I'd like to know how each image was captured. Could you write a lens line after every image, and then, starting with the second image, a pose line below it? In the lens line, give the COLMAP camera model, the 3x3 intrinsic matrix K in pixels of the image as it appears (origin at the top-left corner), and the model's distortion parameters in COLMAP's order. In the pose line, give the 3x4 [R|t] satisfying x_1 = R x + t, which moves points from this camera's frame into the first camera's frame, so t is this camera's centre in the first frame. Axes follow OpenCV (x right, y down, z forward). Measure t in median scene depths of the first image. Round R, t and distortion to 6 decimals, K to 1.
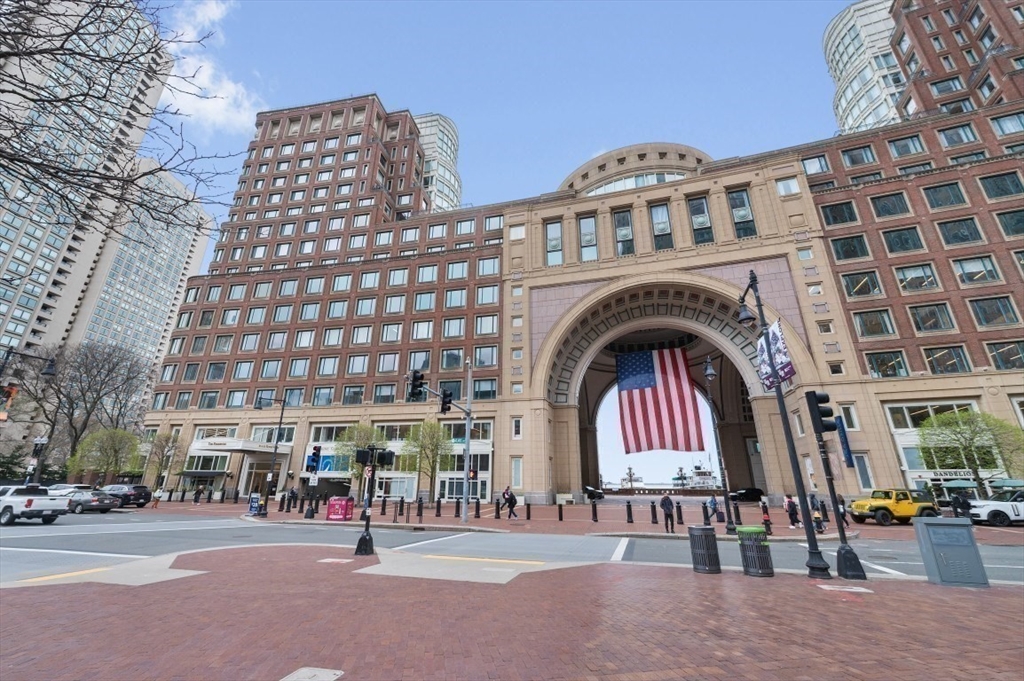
lens RADIAL K [[410.2, 0, 513.2], [0, 410.2, 341.8], [0, 0, 1]] dist [-0.013131, -0.000264]
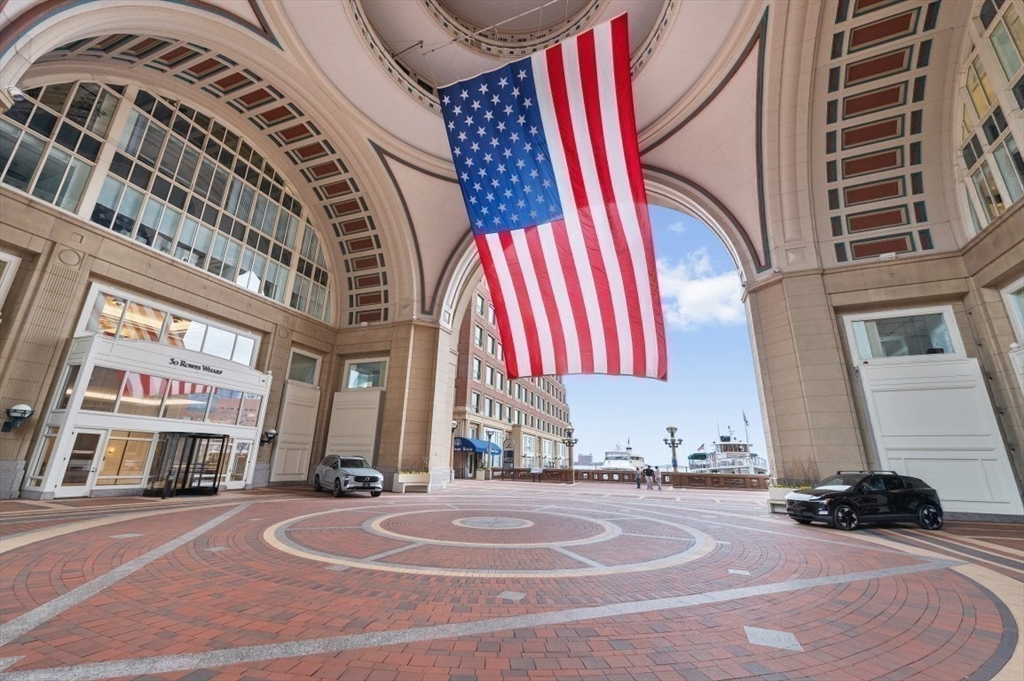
lens RADIAL K [[410.2, 0, 509.8], [0, 410.2, 340.6], [0, 0, 1]] dist [-0.013131, -0.000264]
pose [[0.994776, -0.008356, -0.101738, 0.335593], [0.012298, 0.999195, 0.038183, 0.232125], [0.101337, -0.039235, 0.994078, 0.639298]]
